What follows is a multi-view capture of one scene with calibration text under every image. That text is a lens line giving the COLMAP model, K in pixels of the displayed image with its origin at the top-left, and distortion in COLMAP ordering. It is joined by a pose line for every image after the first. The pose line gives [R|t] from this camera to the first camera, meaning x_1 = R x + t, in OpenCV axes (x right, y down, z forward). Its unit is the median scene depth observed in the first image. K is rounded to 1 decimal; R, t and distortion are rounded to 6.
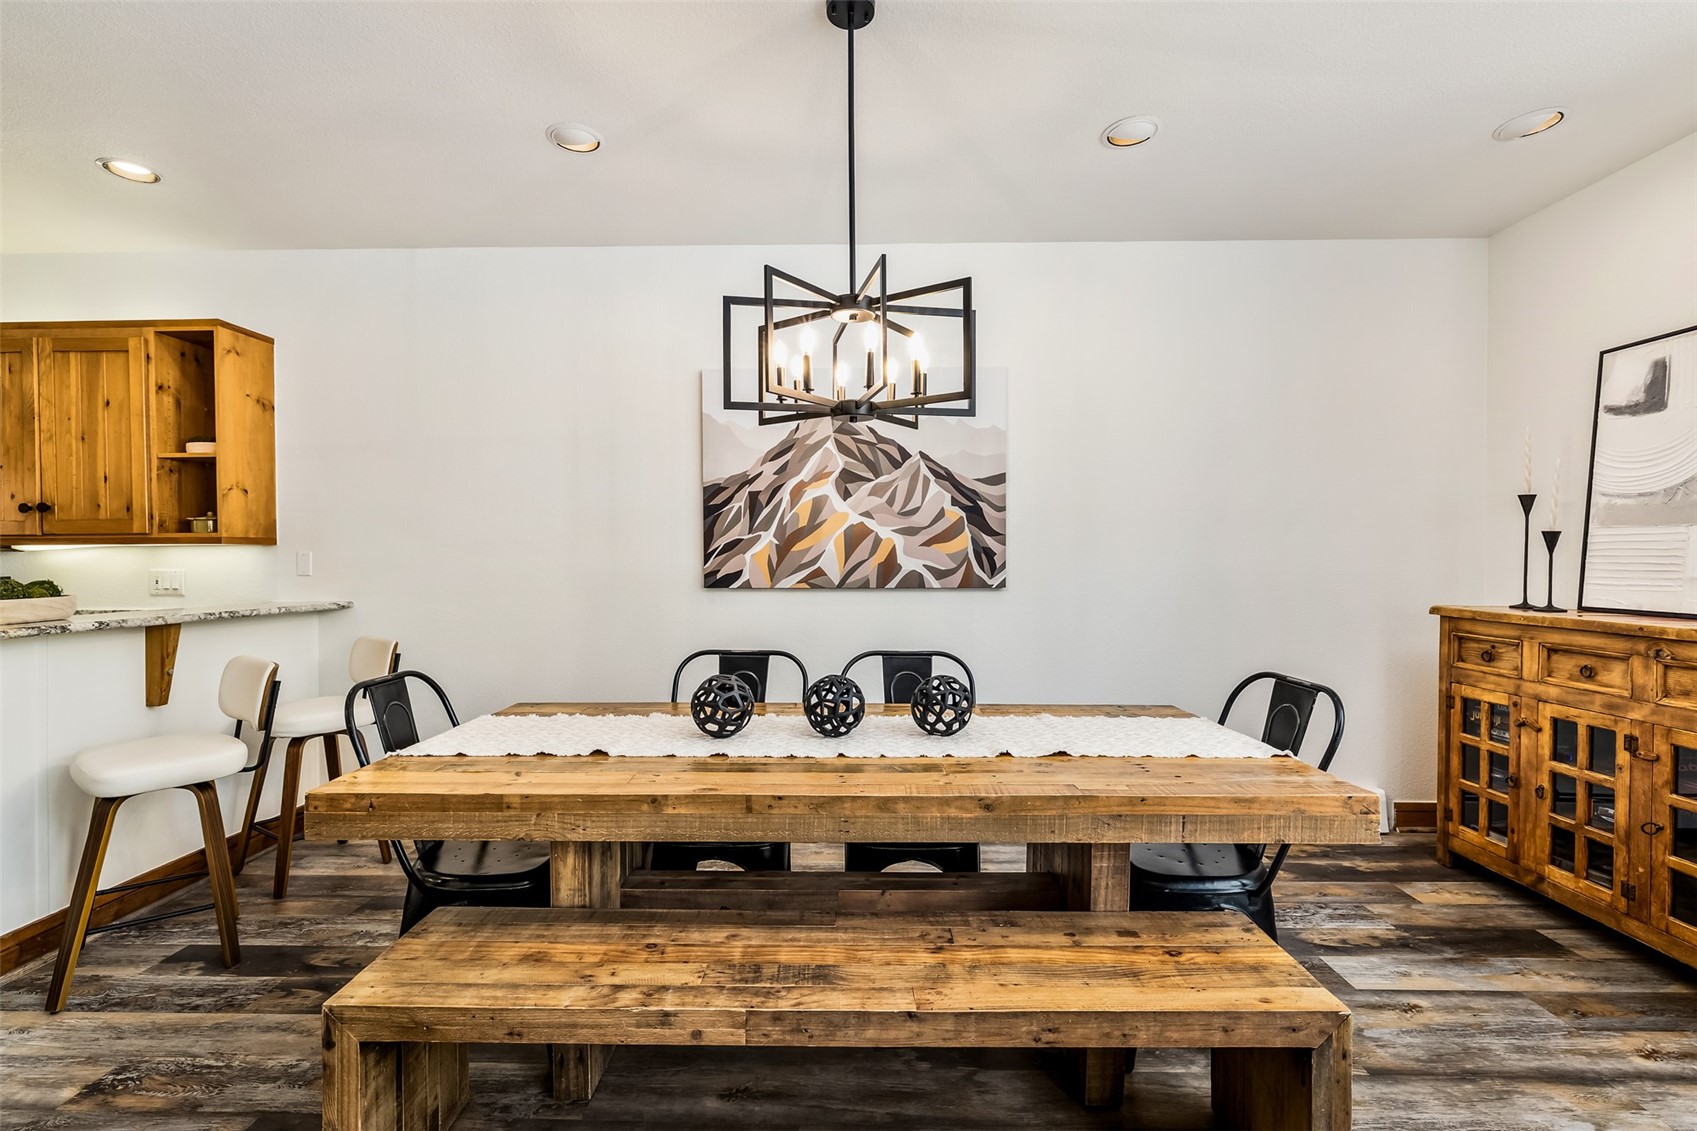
lens RADIAL K [[755.5, 0, 838.5], [0, 755.5, 562.5], [0, 0, 1]] dist [-0.002866, 0.000654]
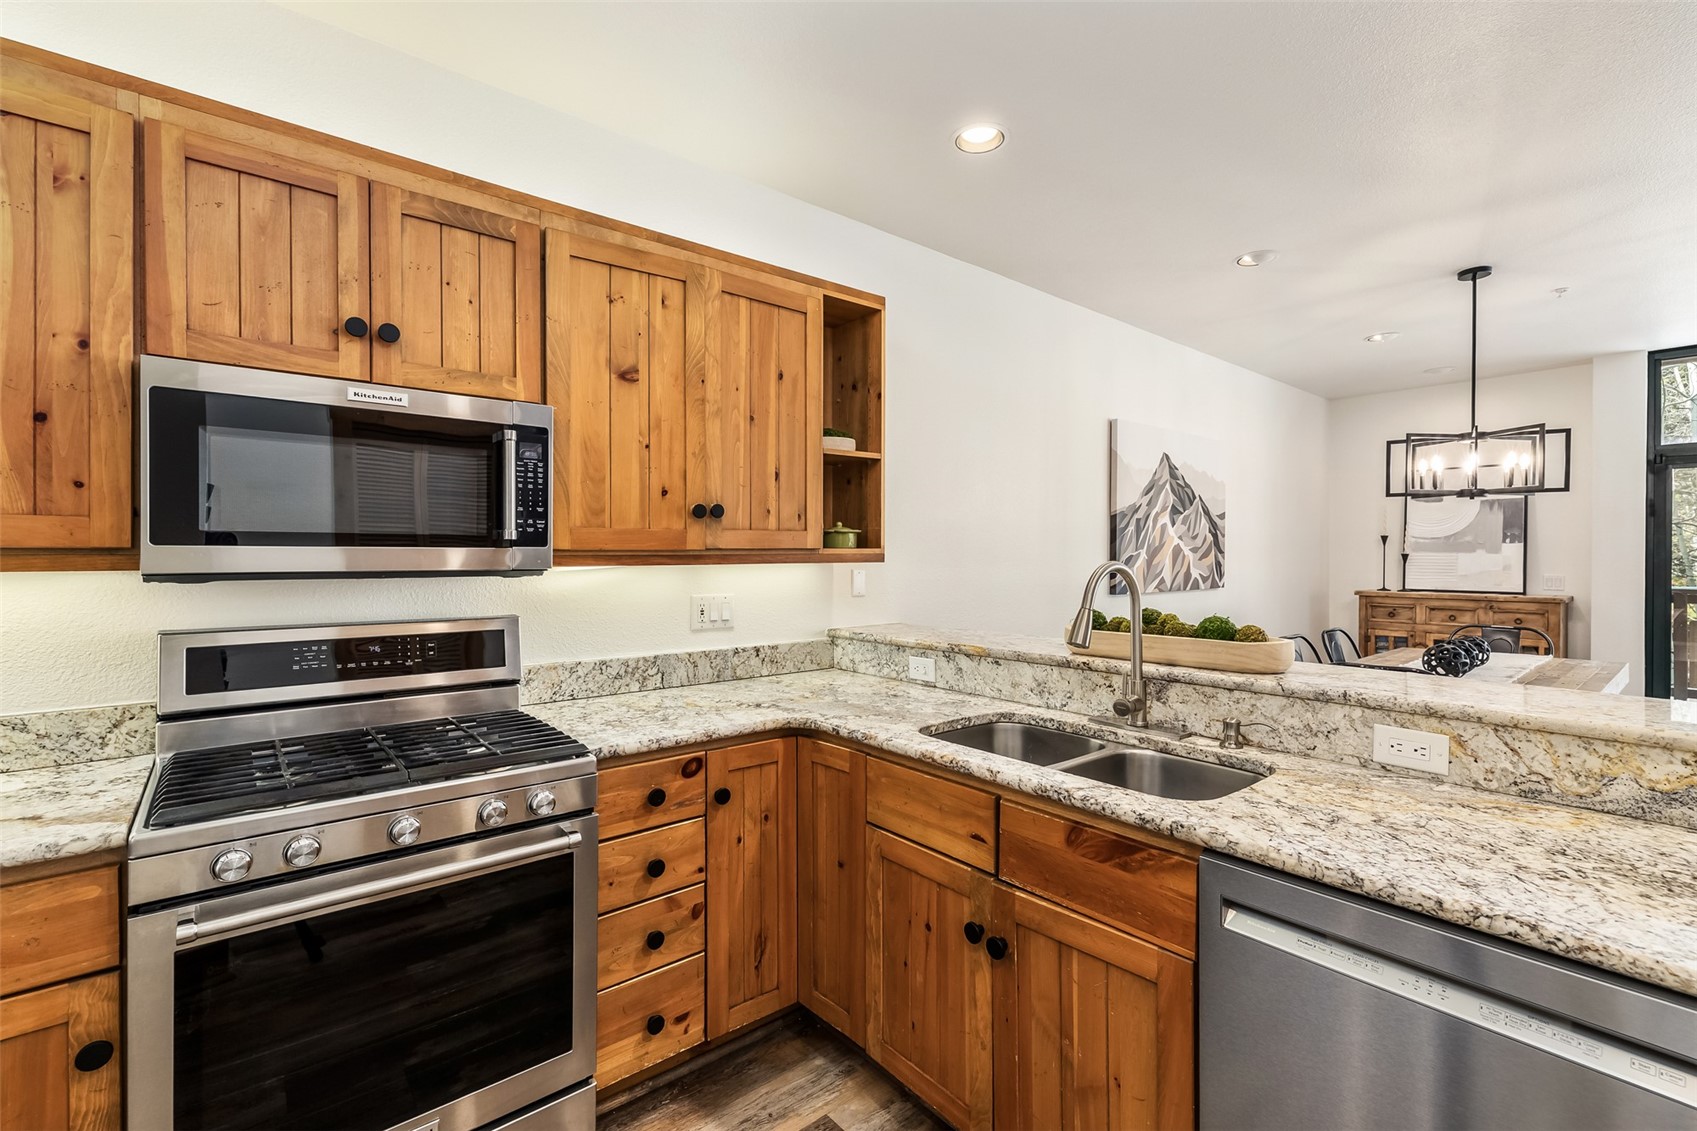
lens RADIAL K [[744.8, 0, 818.2], [0, 744.8, 558.3], [0, 0, 1]] dist [-0.004914, 0.000769]
pose [[0.758778, -0.002233, 0.651346, -1.381459], [0.003662, 0.999993, -0.000837, -0.027360], [-0.651339, 0.003021, 0.758781, 0.397679]]
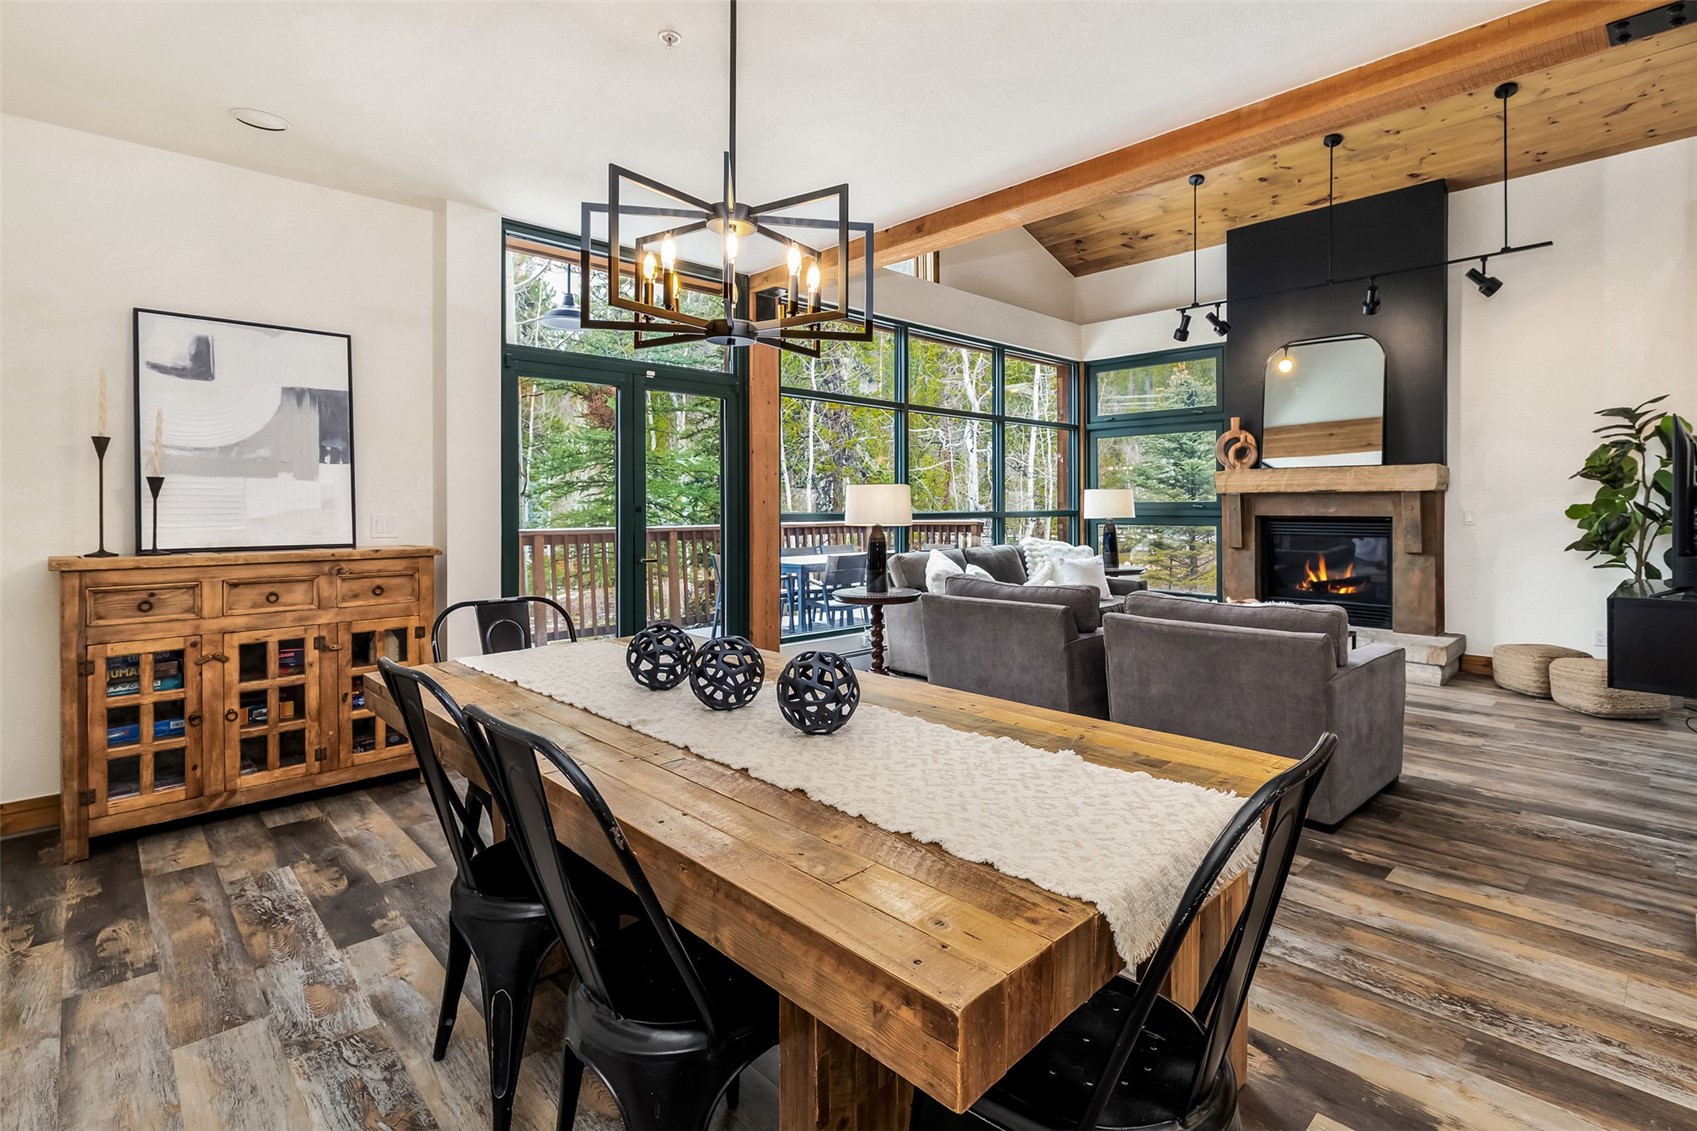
lens RADIAL K [[802.7, 0, 914.7], [0, 802.7, 510.6], [0, 0, 1]] dist [-0.011668, 0.005029]
pose [[-0.745087, 0.000324, 0.666967, -0.451759], [0.010061, 0.999892, 0.010753, 0.002527], [-0.666892, 0.014722, -0.745009, 0.916944]]
